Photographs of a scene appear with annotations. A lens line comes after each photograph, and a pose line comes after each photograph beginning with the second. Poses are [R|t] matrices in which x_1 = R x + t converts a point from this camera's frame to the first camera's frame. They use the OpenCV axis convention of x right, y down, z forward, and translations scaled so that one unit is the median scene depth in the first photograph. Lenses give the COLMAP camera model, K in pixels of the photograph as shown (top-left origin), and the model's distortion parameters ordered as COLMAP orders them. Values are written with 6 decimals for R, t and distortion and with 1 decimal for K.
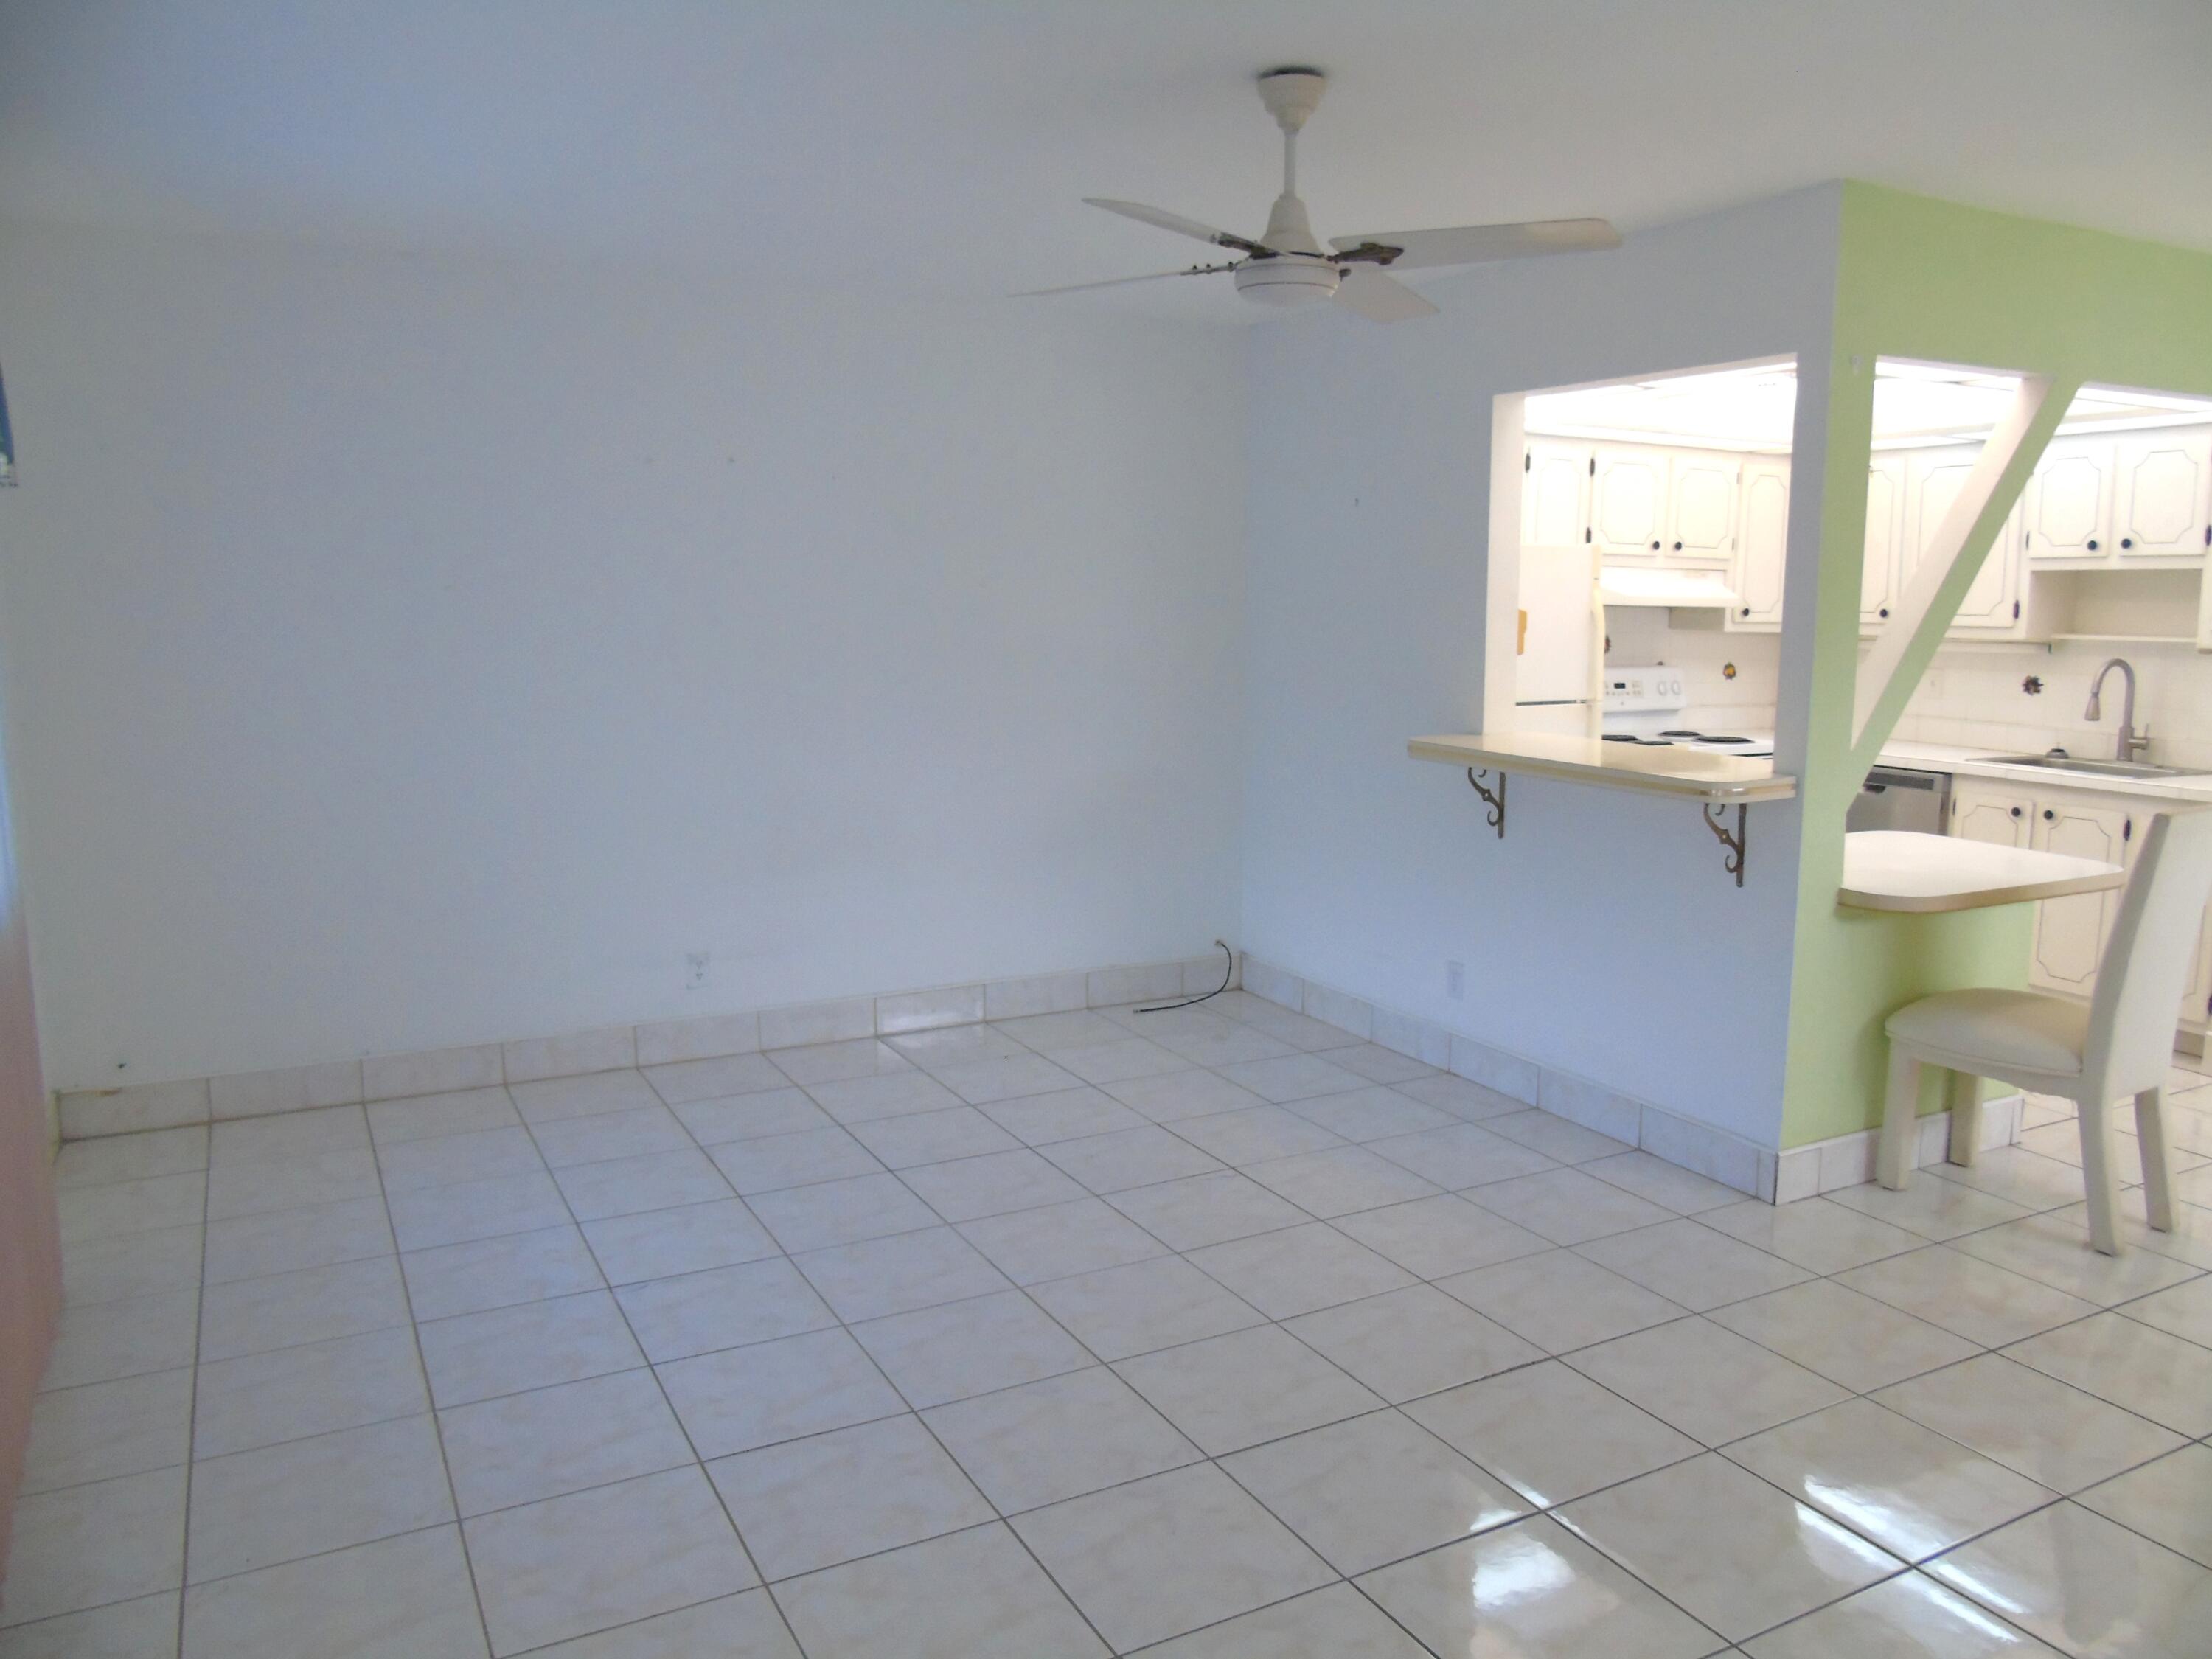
lens RADIAL K [[1630.3, 0, 1106.0], [0, 1630.3, 829.5], [0, 0, 1]] dist [-0.058551, 0.044541]
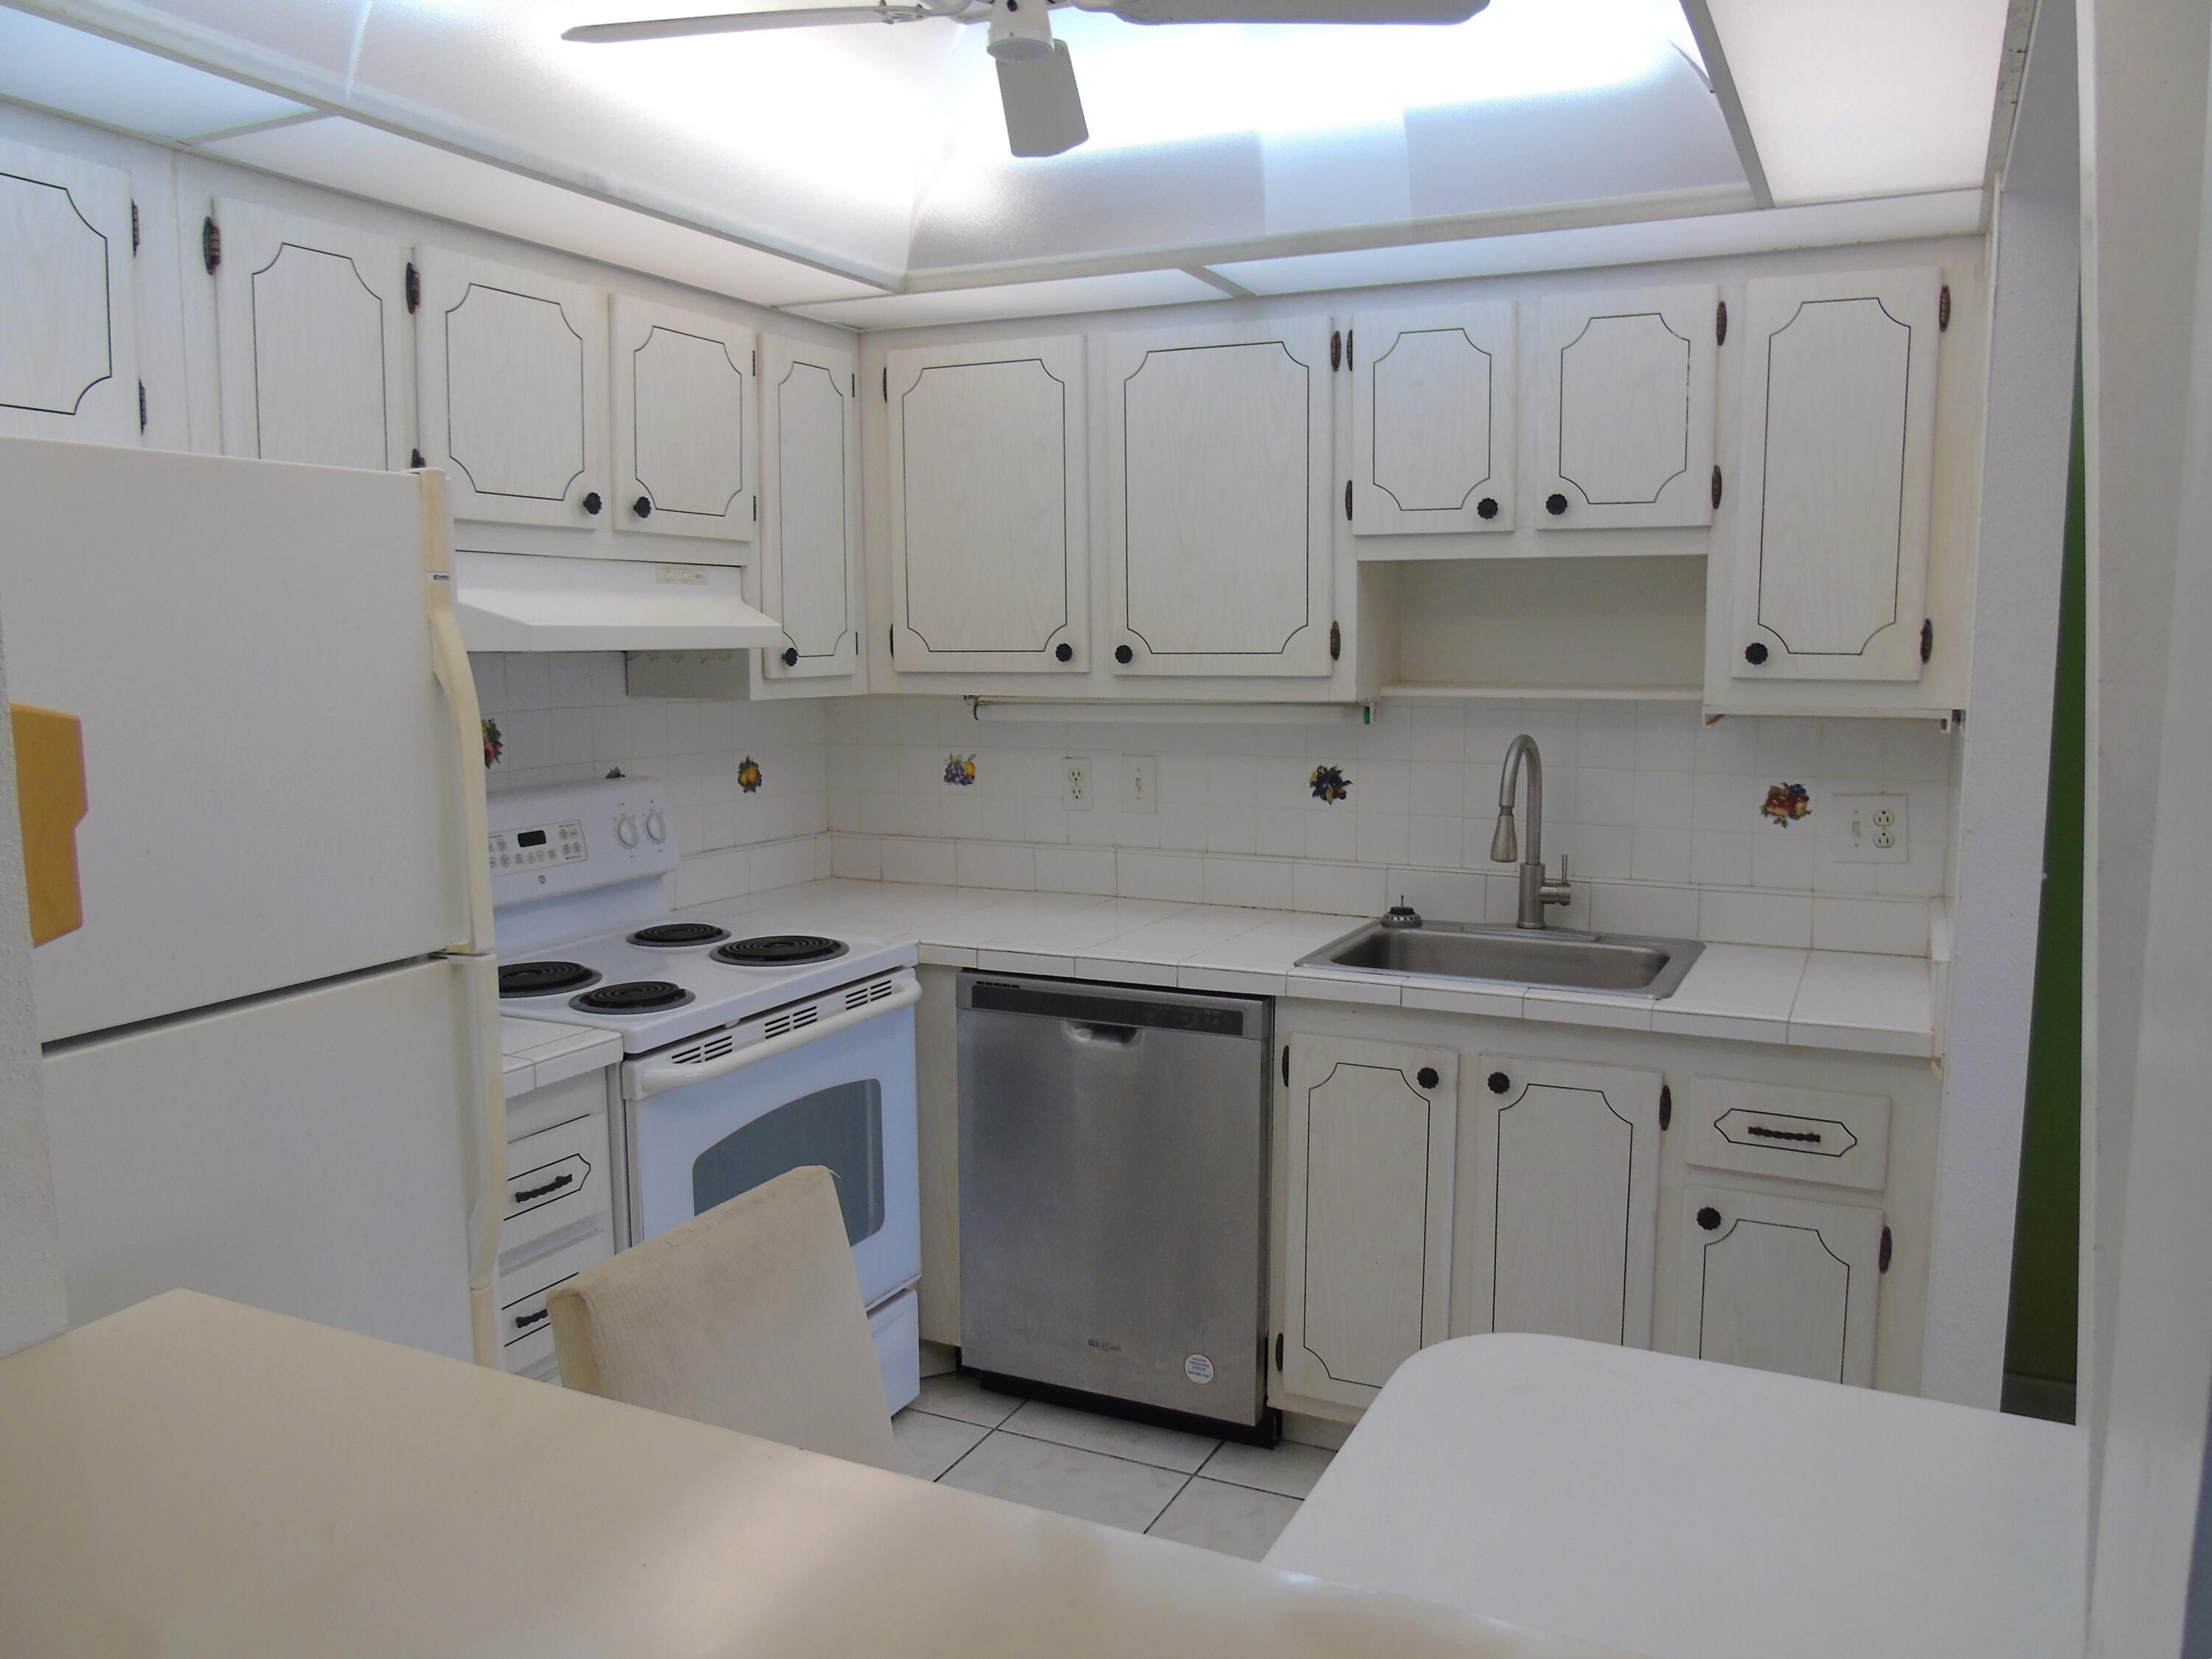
lens RADIAL K [[1706.3, 0, 1085.6], [0, 1706.3, 827.3], [0, 0, 1]] dist [-0.052410, 0.002111]
pose [[0.804874, -0.081470, 0.587827, 0.212020], [0.095551, 0.995399, 0.007126, -0.099234], [-0.585703, 0.050432, 0.808955, 0.681251]]
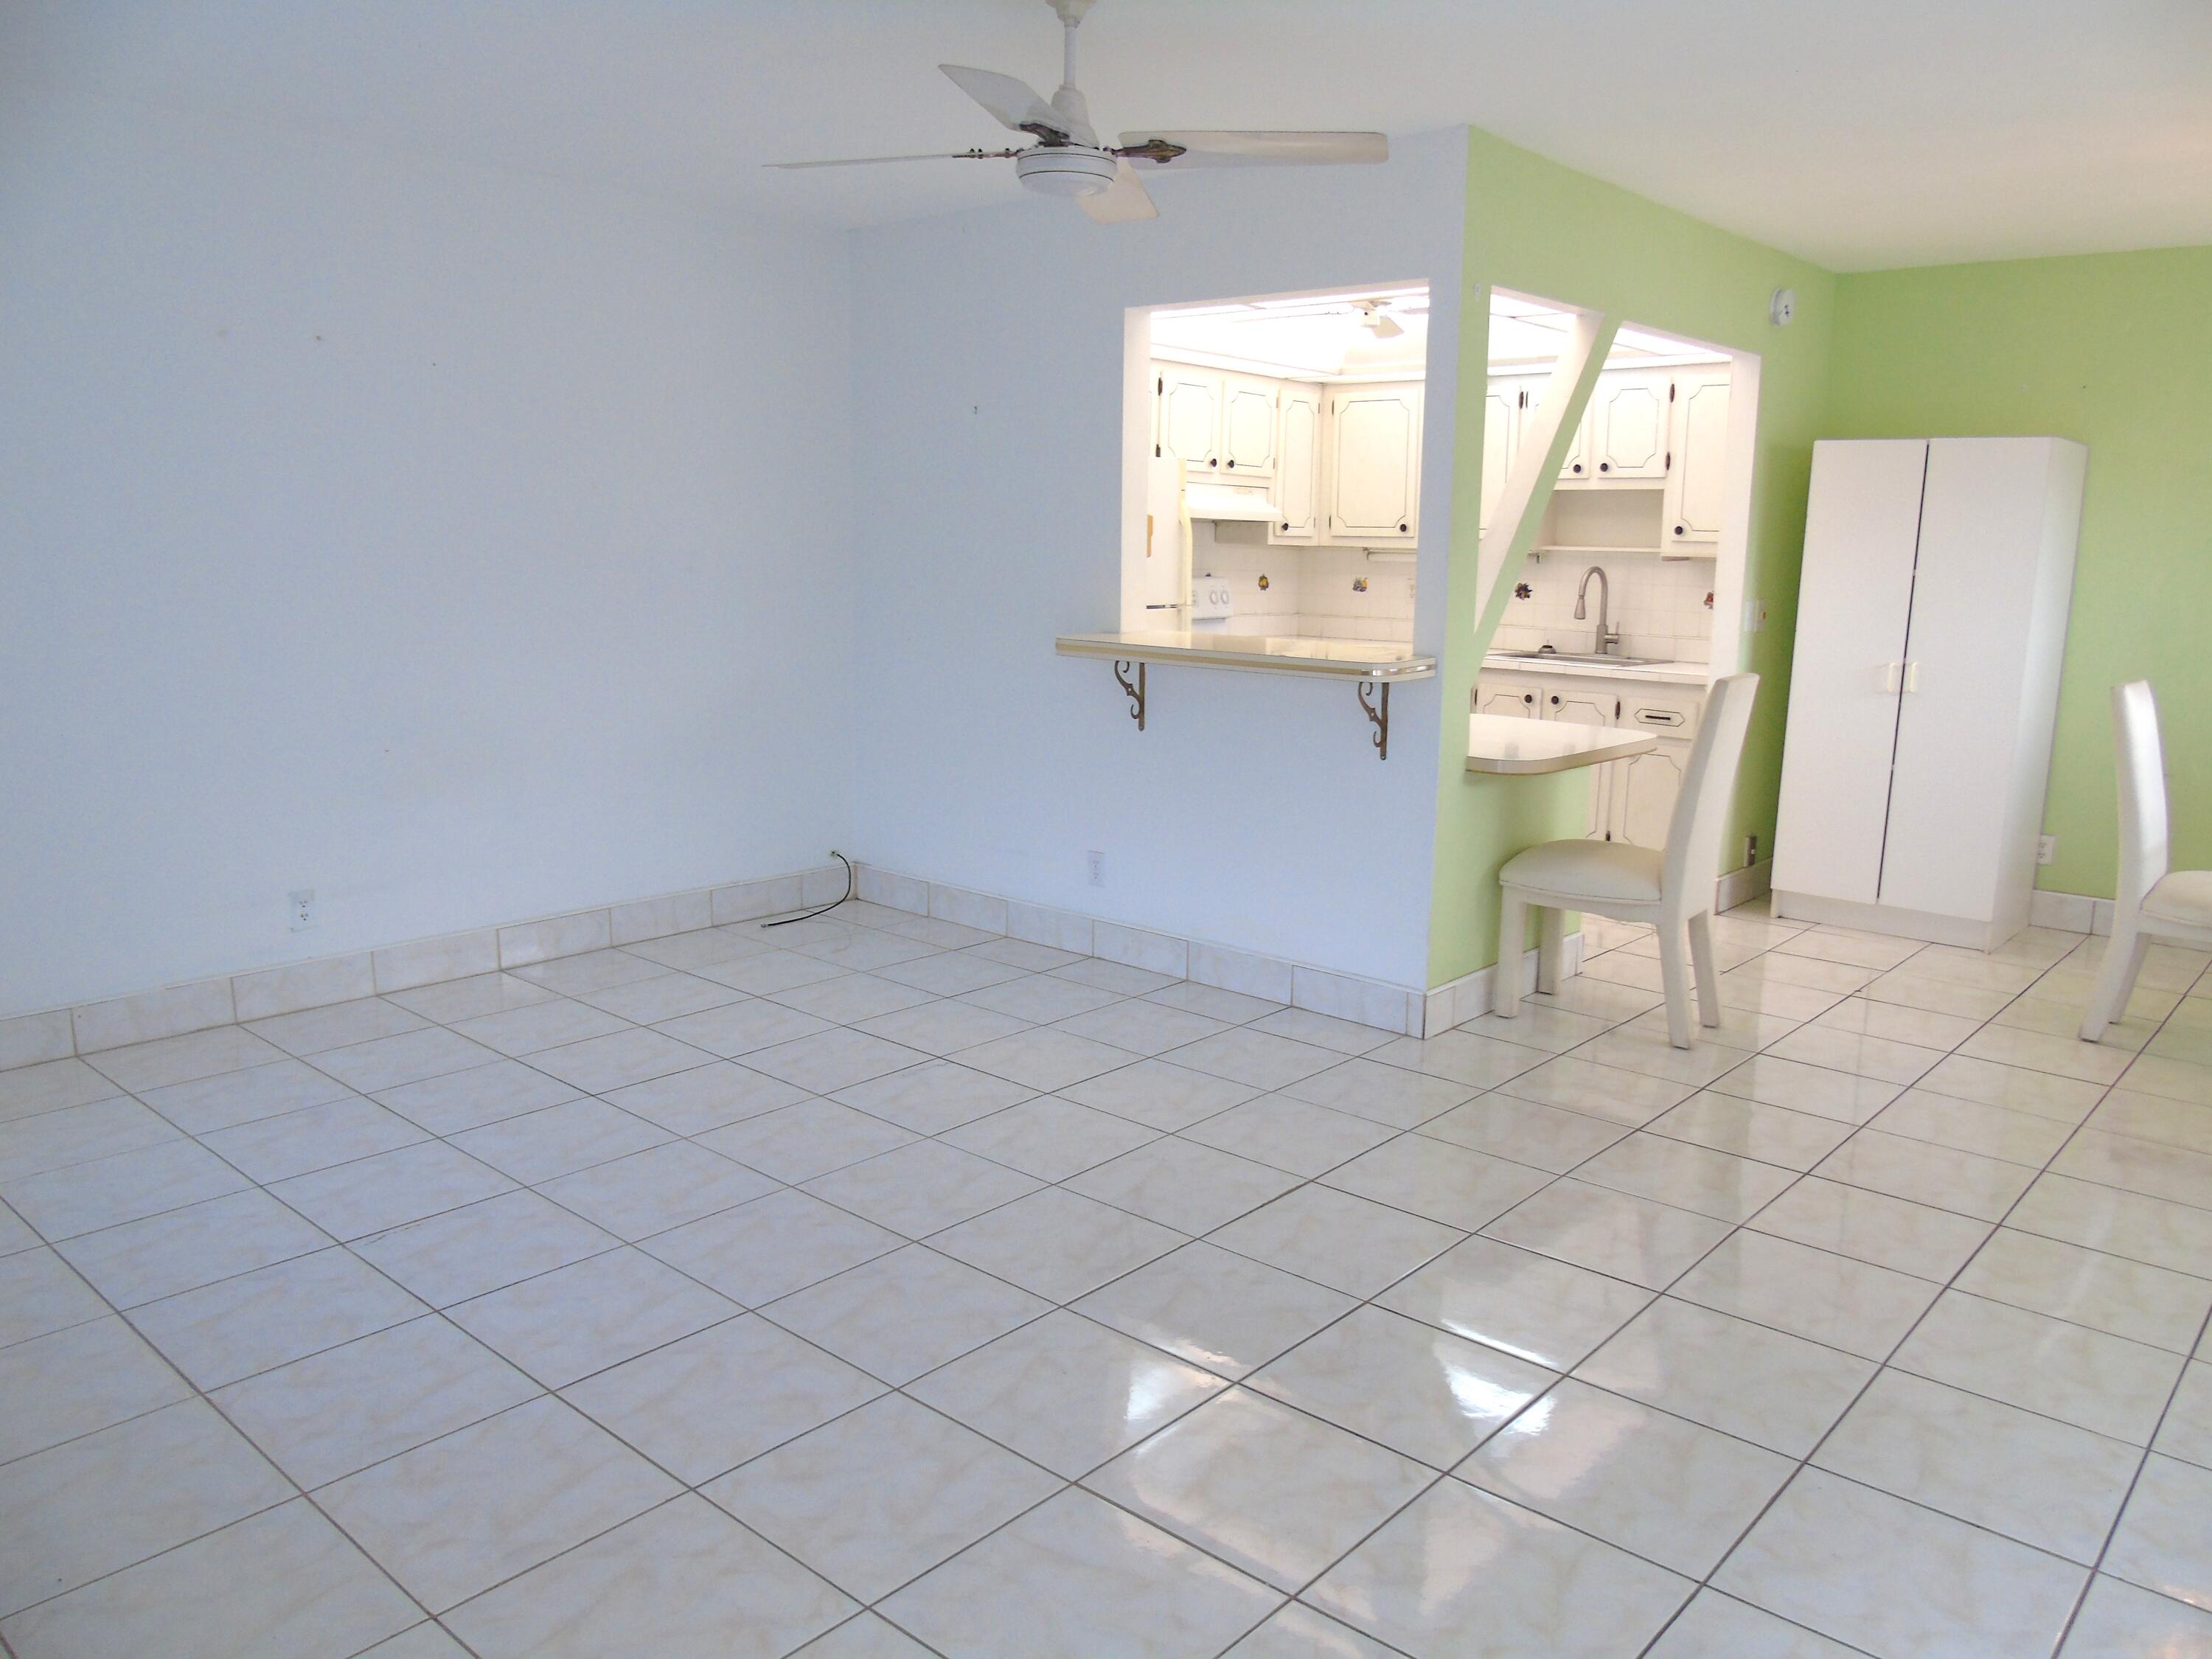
lens RADIAL K [[1631.7, 0, 1106.0], [0, 1631.7, 829.5], [0, 0, 1]] dist [-0.051797, 0.001073]
pose [[0.936209, -0.053946, 0.347279, -0.133987], [0.040874, 0.998157, 0.044863, 0.018762], [-0.349059, -0.027806, 0.936688, 0.008445]]
